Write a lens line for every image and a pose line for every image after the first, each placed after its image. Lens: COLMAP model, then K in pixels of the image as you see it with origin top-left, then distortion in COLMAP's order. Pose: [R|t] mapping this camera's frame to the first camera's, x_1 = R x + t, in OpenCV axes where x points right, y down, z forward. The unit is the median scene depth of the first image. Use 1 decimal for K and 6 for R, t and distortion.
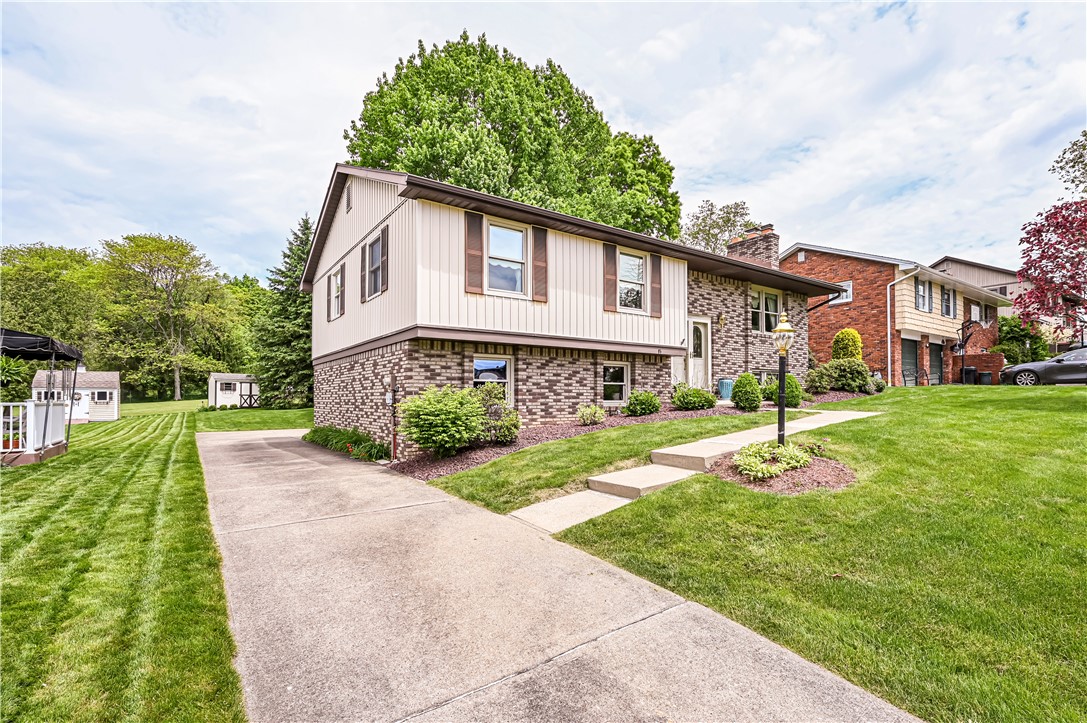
lens RADIAL K [[495.4, 0, 539.7], [0, 495.4, 391.0], [0, 0, 1]] dist [-0.000736, -0.000018]
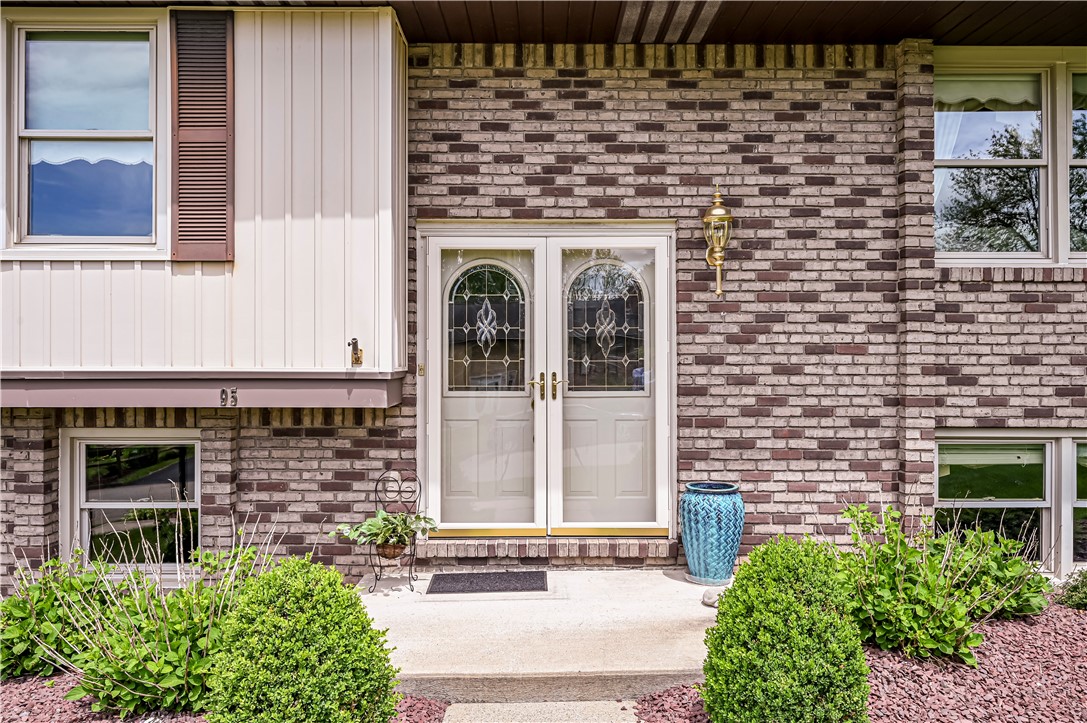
lens RADIAL K [[818.6, 0, 545.2], [0, 818.6, 363.3], [0, 0, 1]] dist [-0.002051, -0.000582]
pose [[0.832710, -0.001377, -0.553708, 0.647413], [0.007775, 0.999927, 0.009206, -0.106949], [0.553655, -0.011971, 0.832660, 0.800428]]
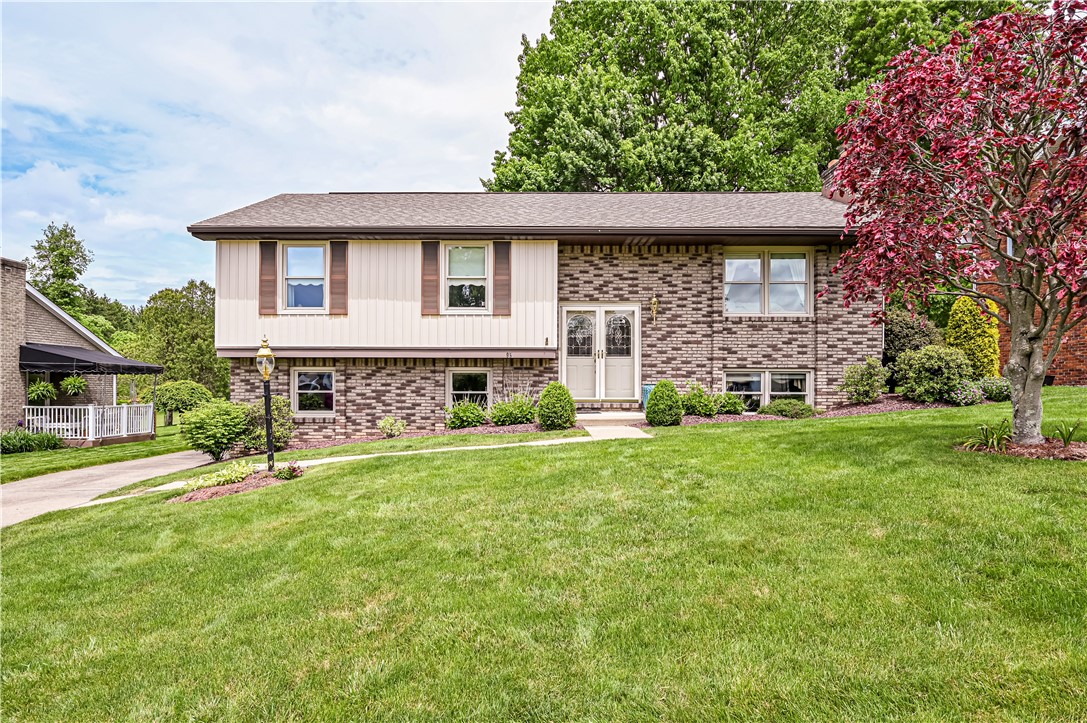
lens RADIAL K [[654.0, 0, 532.6], [0, 654.0, 395.4], [0, 0, 1]] dist [-0.005533, -0.000190]
pose [[0.821576, 0.007291, -0.570053, 0.981598], [0.005443, 0.999772, 0.020631, -0.035978], [0.570073, -0.020053, 0.821349, 0.110250]]
